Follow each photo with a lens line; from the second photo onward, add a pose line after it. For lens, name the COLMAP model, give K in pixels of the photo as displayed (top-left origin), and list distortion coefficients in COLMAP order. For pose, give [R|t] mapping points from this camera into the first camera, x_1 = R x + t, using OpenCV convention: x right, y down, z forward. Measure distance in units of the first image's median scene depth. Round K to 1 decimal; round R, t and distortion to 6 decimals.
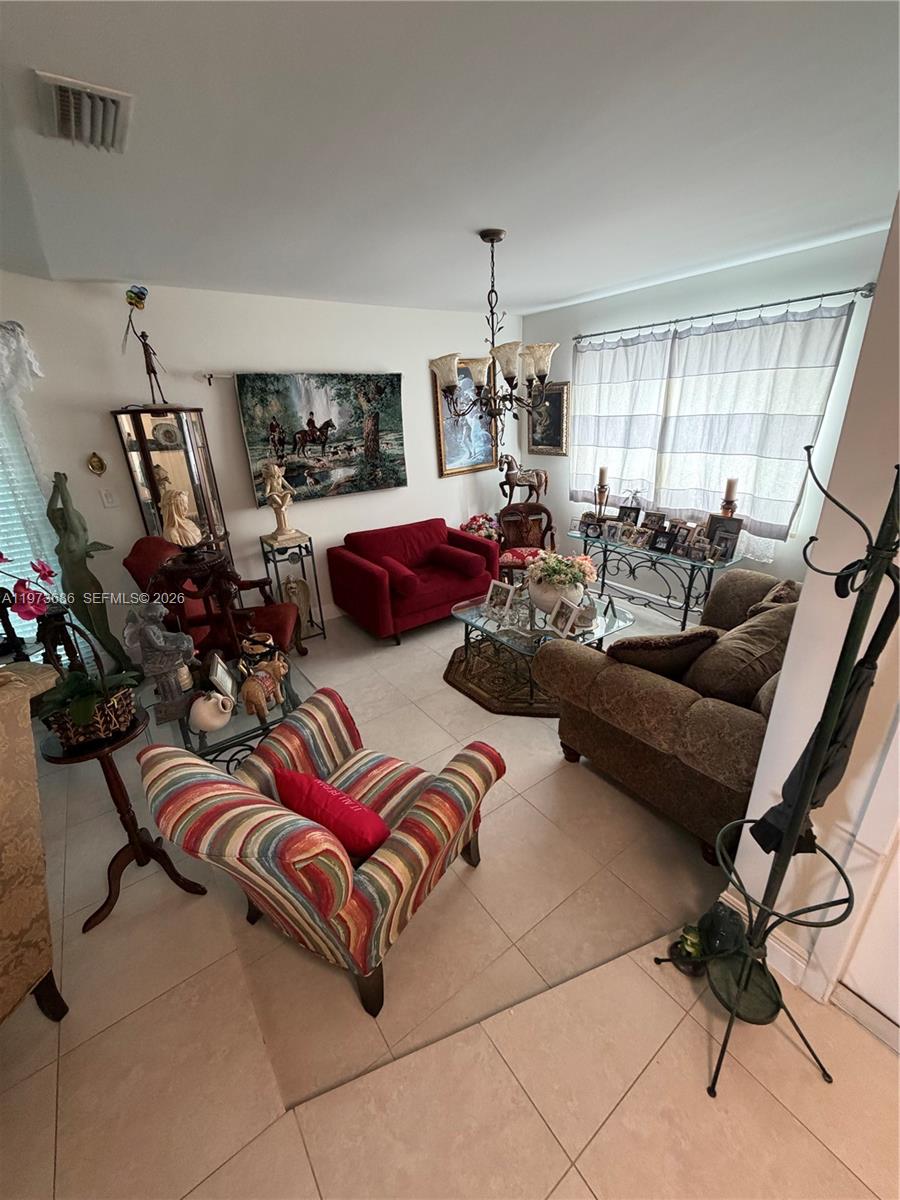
lens RADIAL K [[478.3, 0, 450.0], [0, 478.3, 594.8], [0, 0, 1]] dist [-0.000111, -0.000380]
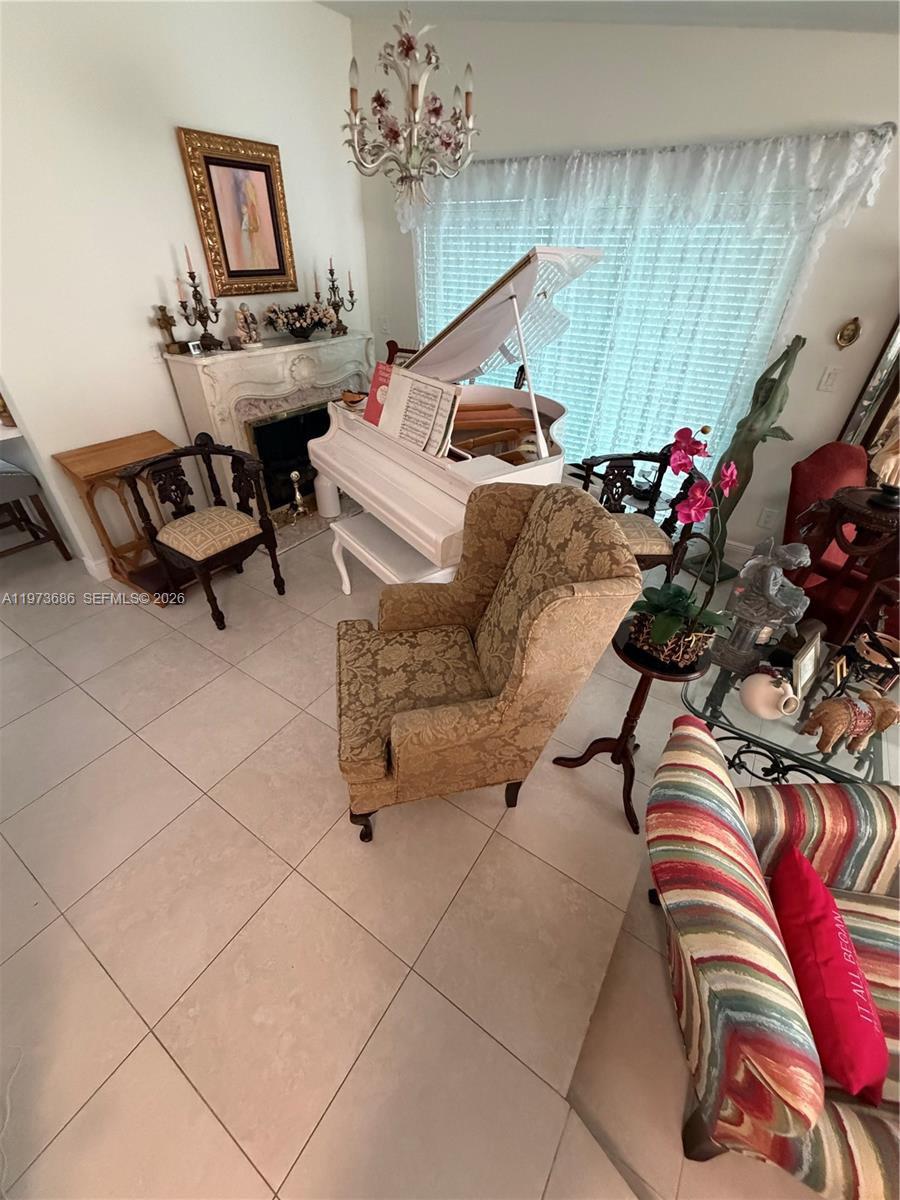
lens RADIAL K [[478.3, 0, 454.3], [0, 478.3, 596.1], [0, 0, 1]] dist [-0.000111, -0.000380]
pose [[0.350699, 0.586751, -0.729886, -0.207512], [-0.377485, 0.801834, 0.463214, -0.067243], [0.857039, 0.113073, 0.502692, 0.134812]]
